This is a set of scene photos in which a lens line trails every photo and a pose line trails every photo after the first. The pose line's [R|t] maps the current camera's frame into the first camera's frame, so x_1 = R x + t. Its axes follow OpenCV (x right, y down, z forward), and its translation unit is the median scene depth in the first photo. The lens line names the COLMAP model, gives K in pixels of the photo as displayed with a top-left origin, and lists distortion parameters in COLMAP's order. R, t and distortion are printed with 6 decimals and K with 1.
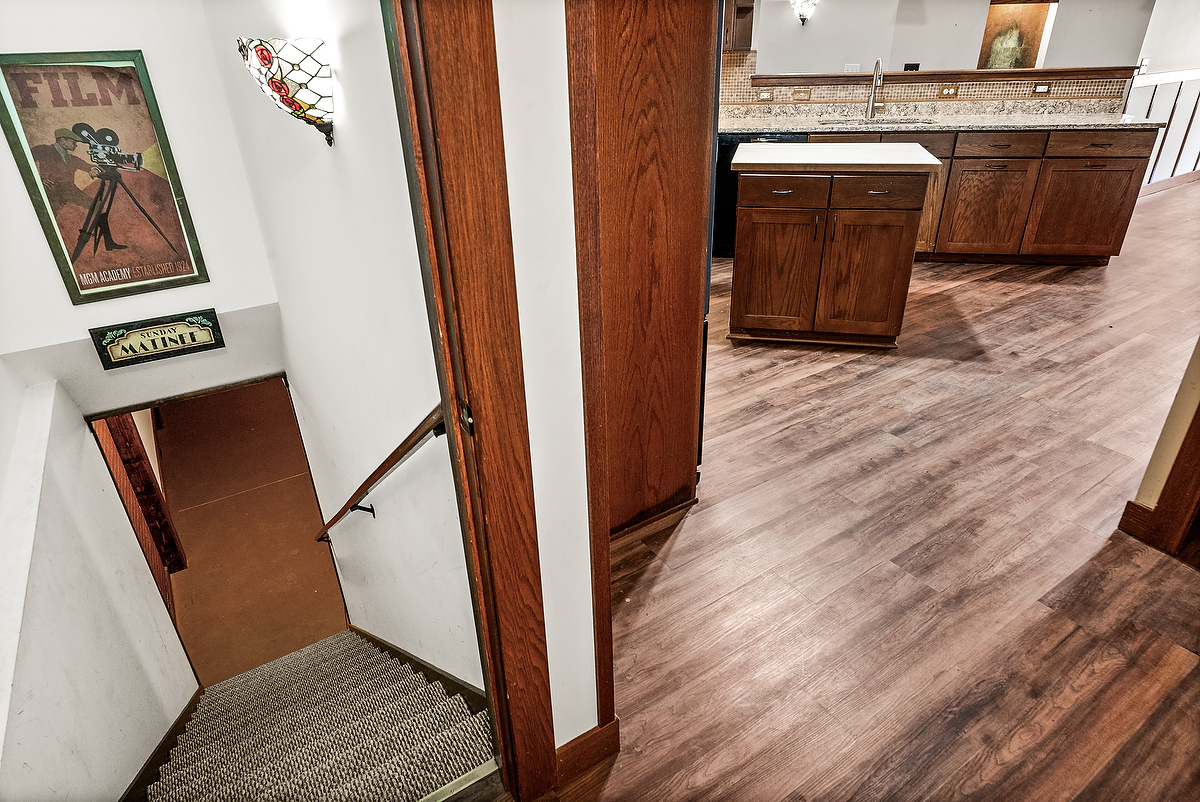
lens RADIAL K [[688.4, 0, 600.0], [0, 688.4, 401.0], [0, 0, 1]] dist [-0.001779, 0.000257]
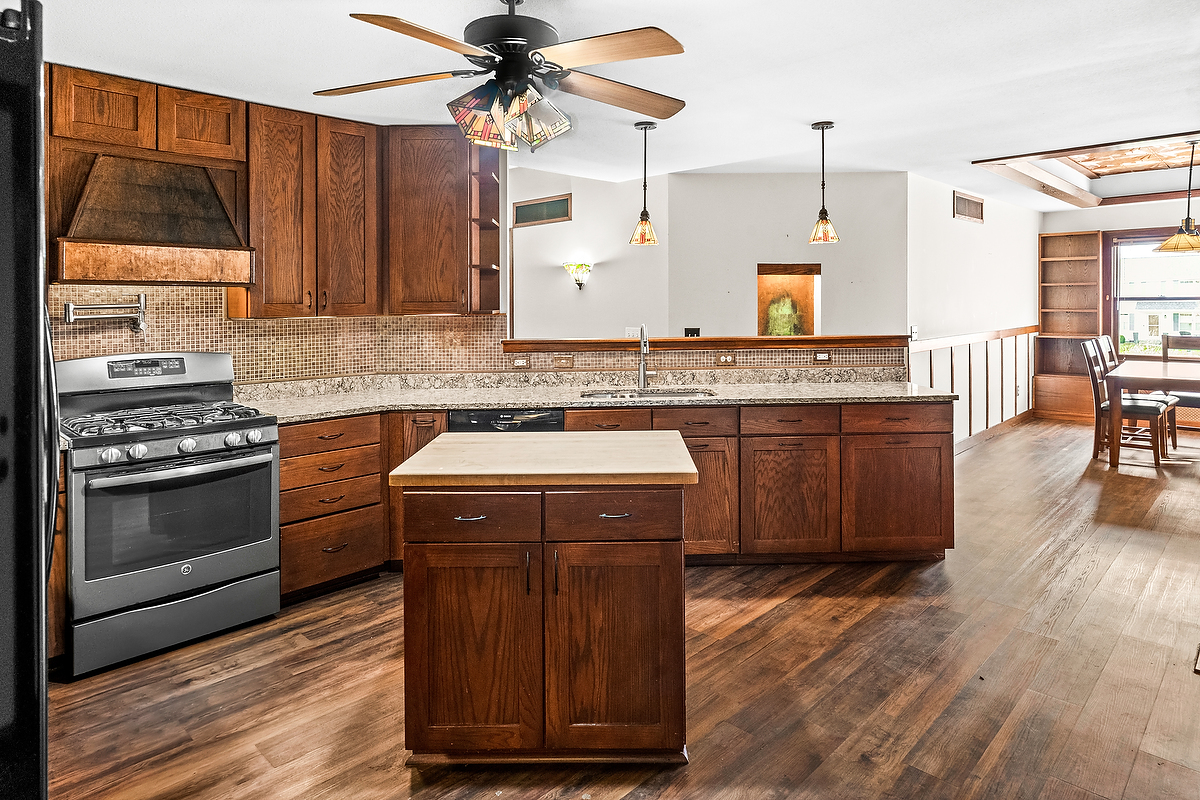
lens RADIAL K [[705.9, 0, 602.2], [0, 705.9, 308.8], [0, 0, 1]] dist [-0.000378, -0.000696]
pose [[0.978056, 0.016128, 0.207715, 0.180315], [0.080152, 0.891138, -0.446597, -0.129128], [-0.192305, 0.453445, 0.870291, 0.239942]]
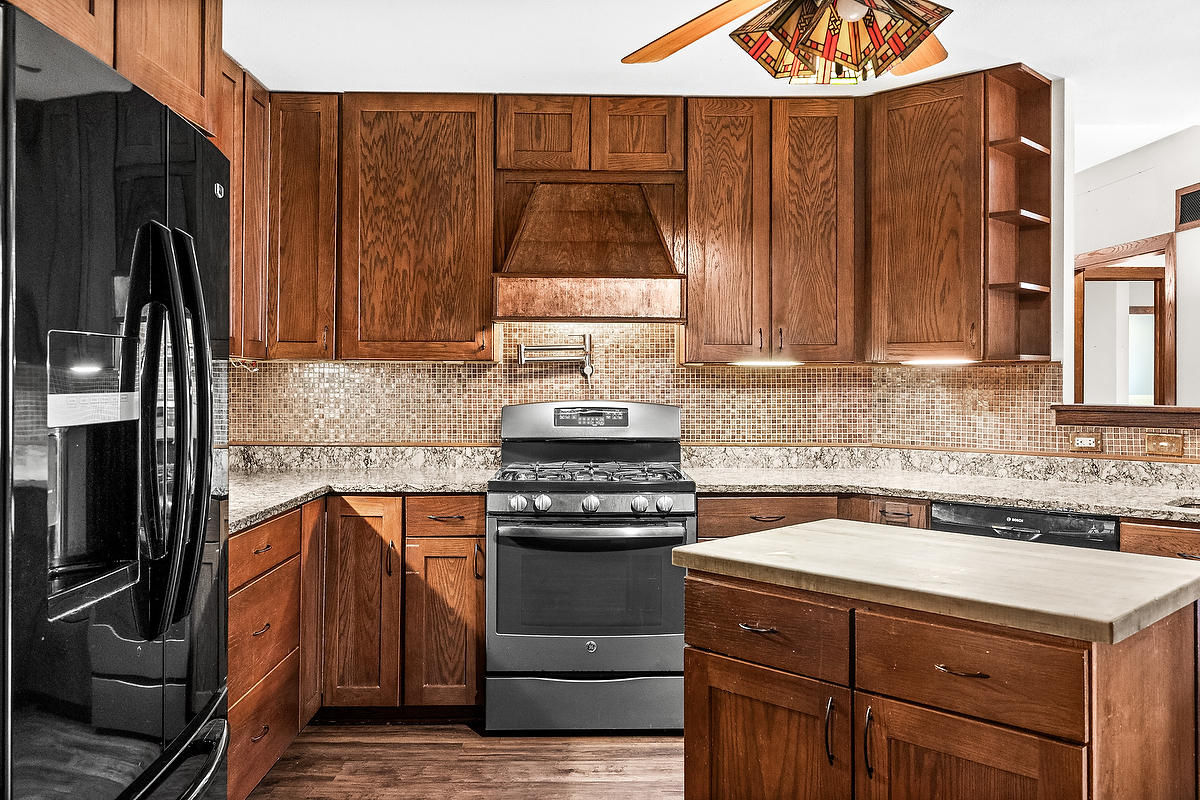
lens RADIAL K [[978.6, 0, 603.6], [0, 978.6, 375.3], [0, 0, 1]] dist [0.000394, 0.000056]
pose [[0.840294, 0.026126, -0.541502, 0.375869], [-0.270002, 0.886315, -0.376224, -0.137016], [0.470112, 0.462345, 0.751819, 0.305845]]
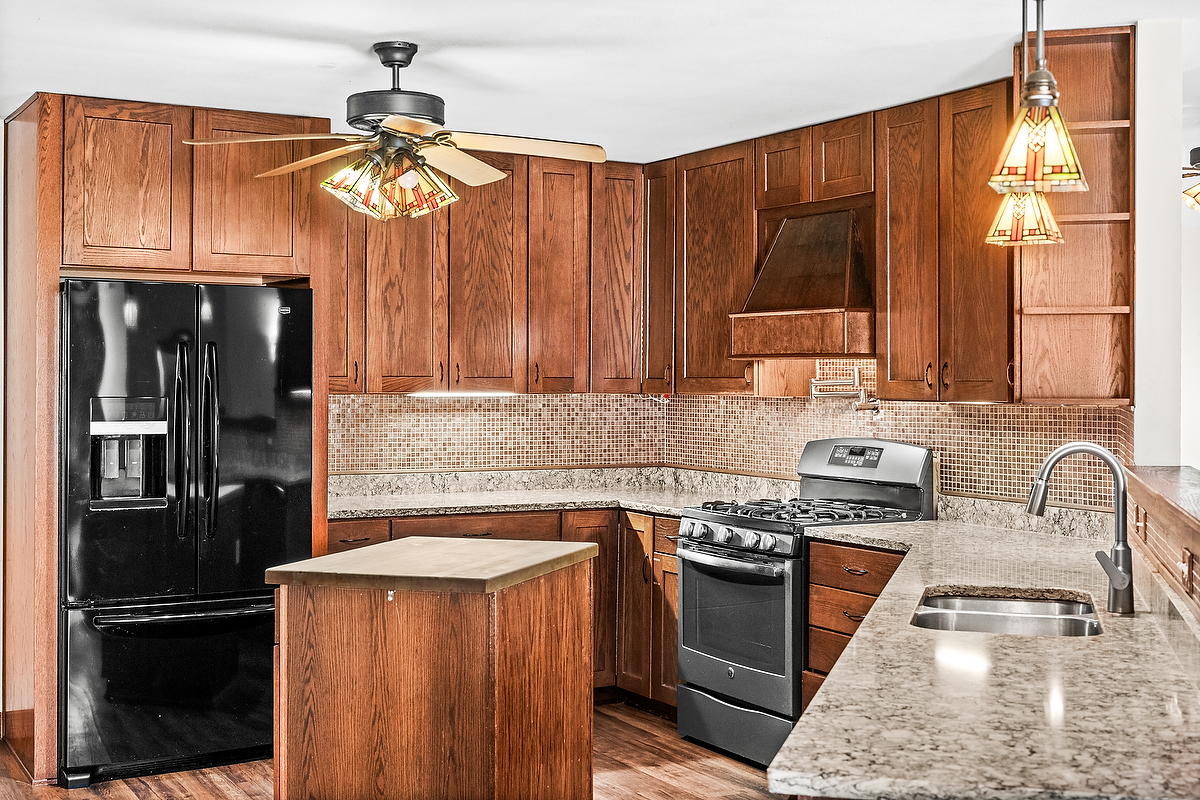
lens RADIAL K [[1528.9, 0, 597.6], [0, 1528.9, 381.1], [0, 0, 1]] dist [0.003366, -0.027294]
pose [[-0.090164, 0.026915, -0.995563, 1.238942], [-0.459284, 0.885868, 0.065545, -0.490543], [0.883701, 0.463156, -0.067512, 0.873546]]
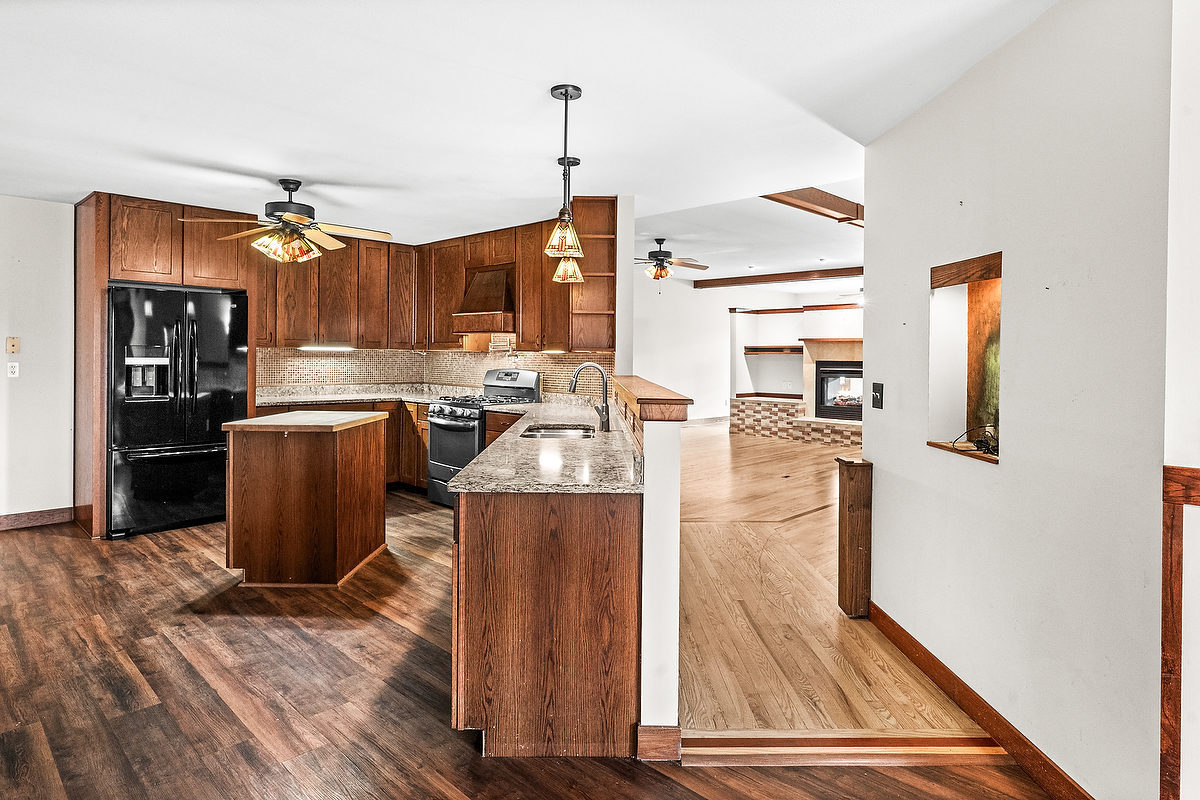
lens RADIAL K [[691.5, 0, 605.6], [0, 691.5, 361.5], [0, 0, 1]] dist [-0.000036, -0.001041]
pose [[0.197322, 0.037946, -0.979604, 1.299081], [-0.465940, 0.882803, -0.059658, -0.483766], [0.862534, 0.468208, 0.191877, 0.902206]]
